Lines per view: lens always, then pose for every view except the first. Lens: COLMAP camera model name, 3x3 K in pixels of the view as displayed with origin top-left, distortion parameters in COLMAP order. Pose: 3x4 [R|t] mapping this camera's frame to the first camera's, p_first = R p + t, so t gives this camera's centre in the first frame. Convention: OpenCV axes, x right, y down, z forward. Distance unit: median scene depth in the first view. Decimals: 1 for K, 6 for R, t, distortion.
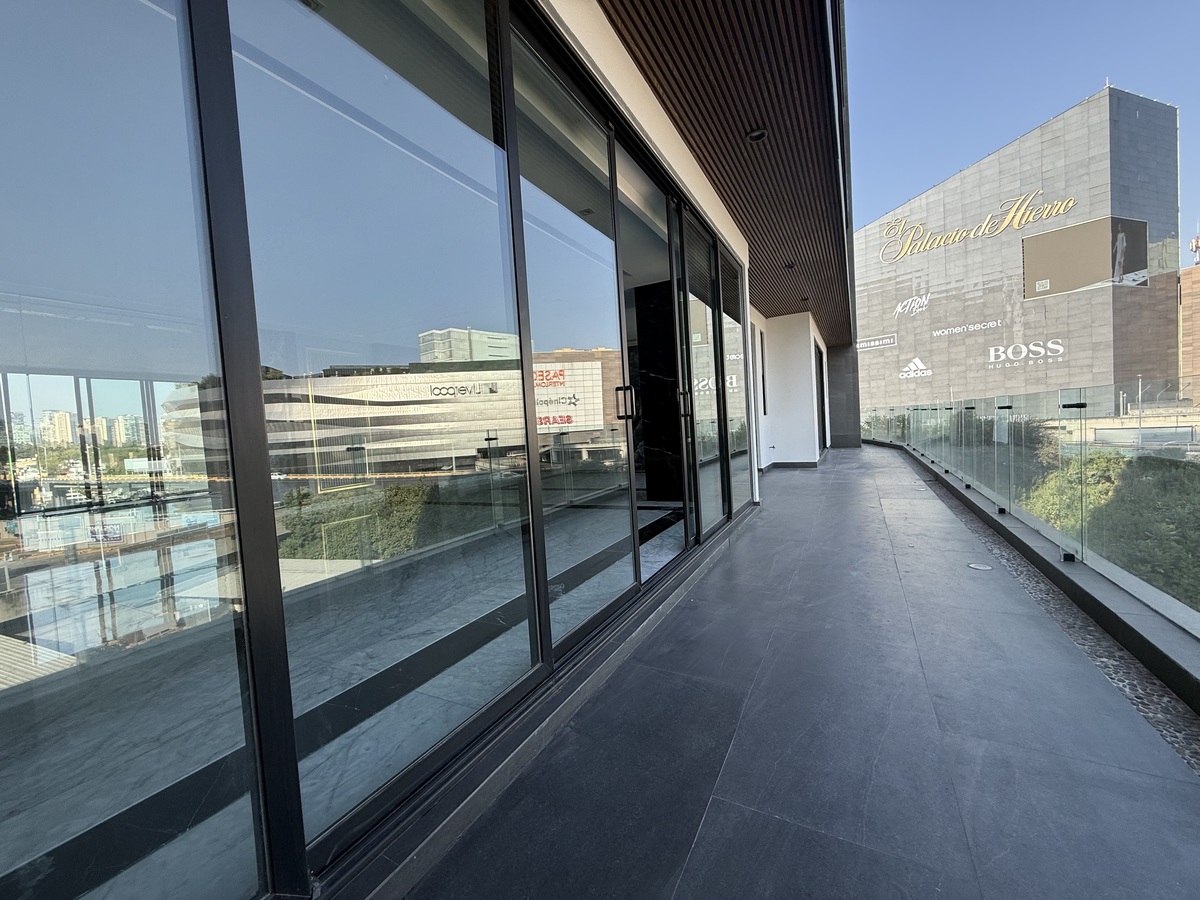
lens RADIAL K [[477.7, 0, 595.9], [0, 477.7, 447.7], [0, 0, 1]] dist [-0.001171, 0.000573]
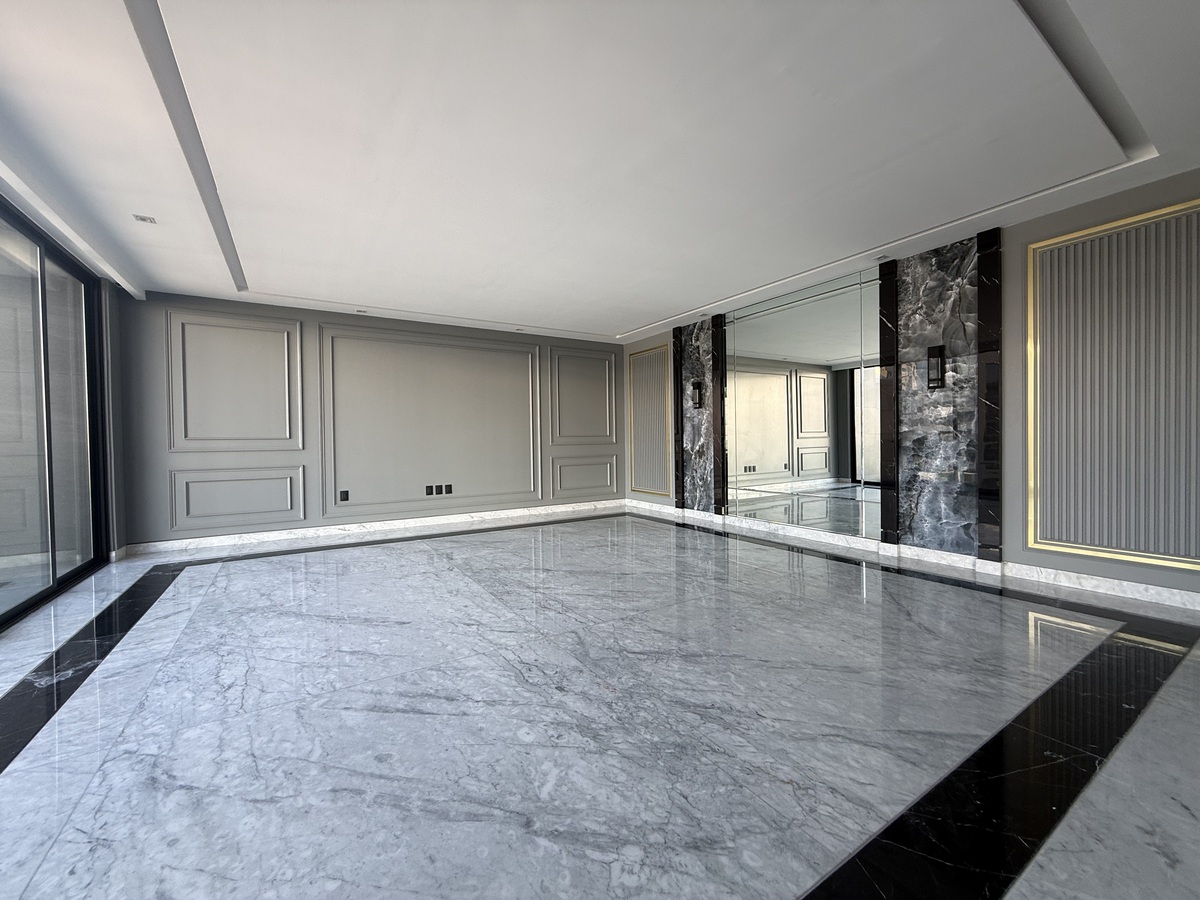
lens RADIAL K [[477.7, 0, 595.9], [0, 477.7, 447.7], [0, 0, 1]] dist [-0.001171, 0.000573]
pose [[-0.490900, 0.084697, -0.867089, 0.118438], [0.011831, 0.995820, 0.090573, -0.134541], [0.871136, 0.034204, -0.489850, 2.127087]]
